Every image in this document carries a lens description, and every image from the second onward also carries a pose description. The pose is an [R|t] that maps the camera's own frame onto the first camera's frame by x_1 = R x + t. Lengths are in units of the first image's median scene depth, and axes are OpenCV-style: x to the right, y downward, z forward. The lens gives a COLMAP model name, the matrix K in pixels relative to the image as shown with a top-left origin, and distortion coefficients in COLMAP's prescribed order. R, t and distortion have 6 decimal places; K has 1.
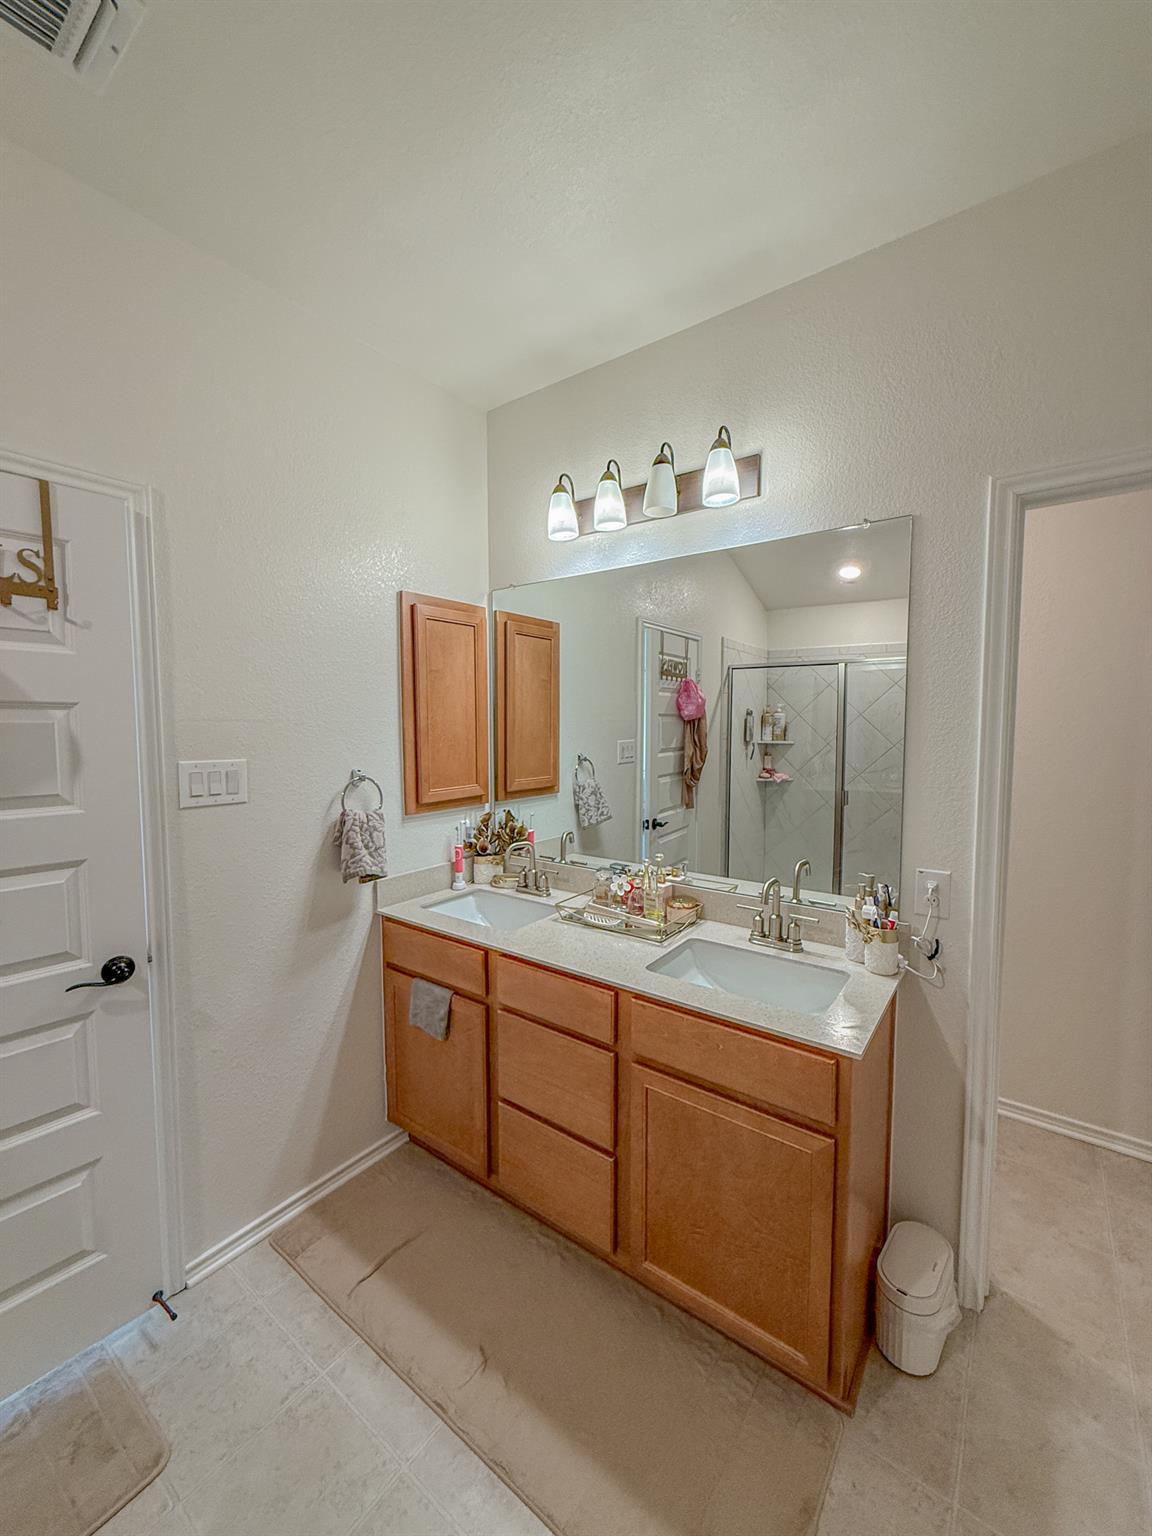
lens RADIAL K [[615.4, 0, 579.6], [0, 615.4, 766.8], [0, 0, 1]] dist [-0.000822, 0.000339]
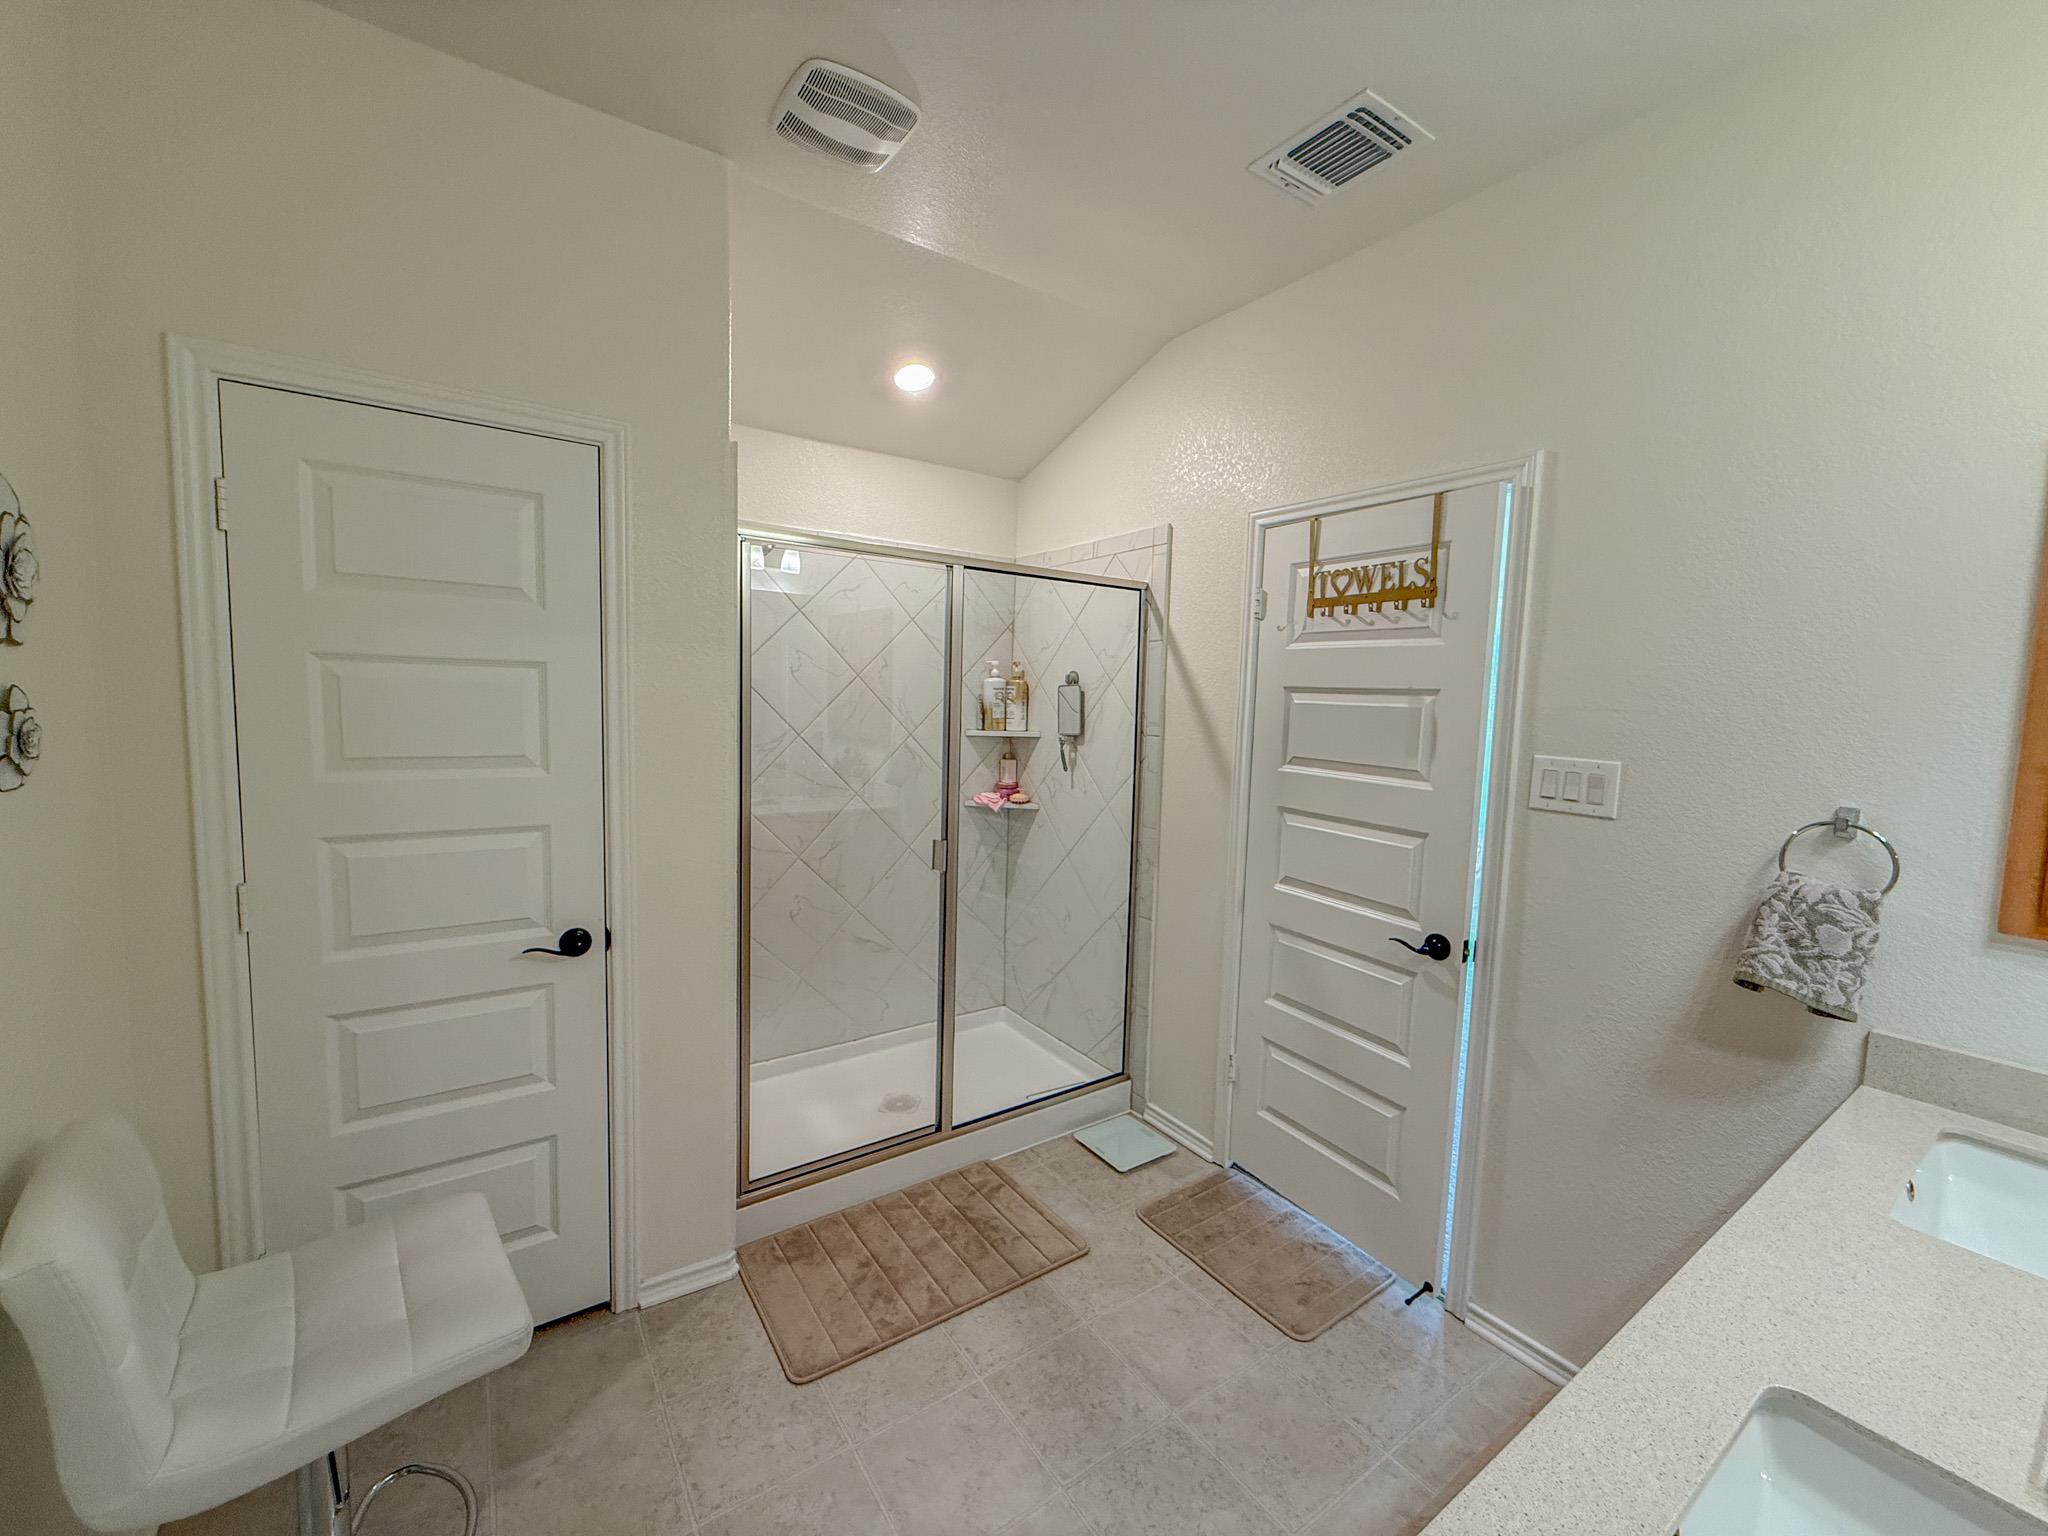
lens RADIAL K [[820.6, 0, 1027.1], [0, 820.6, 778.0], [0, 0, 1]] dist [-0.000822, 0.000339]
pose [[-0.324591, 0.085101, -0.942018, 0.813431], [-0.100019, 0.987272, 0.123653, -0.056900], [0.940551, 0.134357, -0.311948, 0.802386]]
